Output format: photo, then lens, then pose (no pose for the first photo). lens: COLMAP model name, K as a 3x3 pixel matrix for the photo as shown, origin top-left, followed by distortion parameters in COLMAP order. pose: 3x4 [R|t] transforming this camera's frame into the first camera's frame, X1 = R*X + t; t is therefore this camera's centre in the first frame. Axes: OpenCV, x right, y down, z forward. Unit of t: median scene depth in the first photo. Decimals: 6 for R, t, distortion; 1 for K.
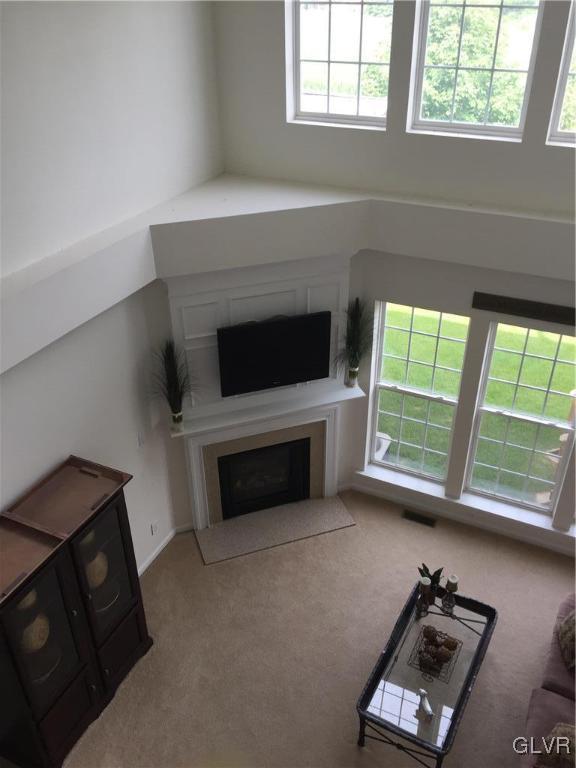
lens RADIAL K [[667.6, 0, 289.1], [0, 667.6, 384.6], [0, 0, 1]] dist [0.007285, -0.009788]
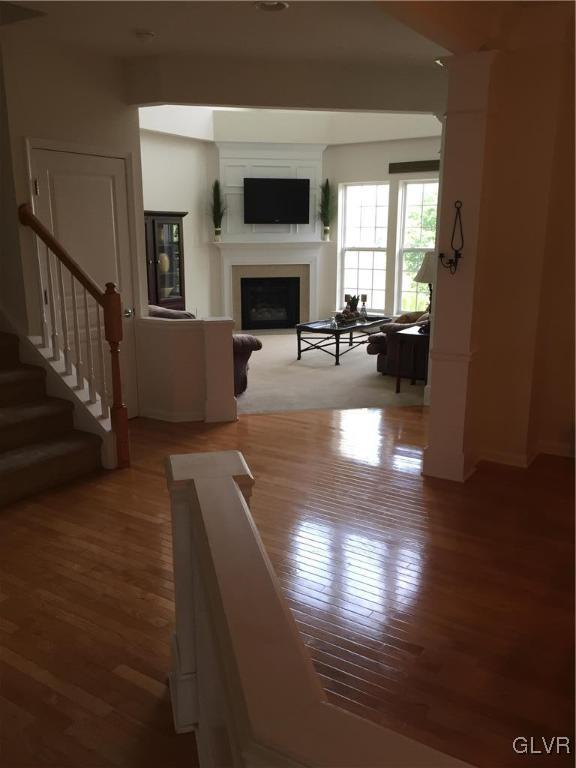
lens RADIAL K [[667.6, 0, 287.1], [0, 667.6, 384.4], [0, 0, 1]] dist [0.007285, -0.009788]
pose [[0.992117, 0.030945, -0.121436, 0.226814], [-0.069867, 0.941041, -0.330999, 0.953348], [0.104033, 0.336874, 0.935785, -0.456963]]
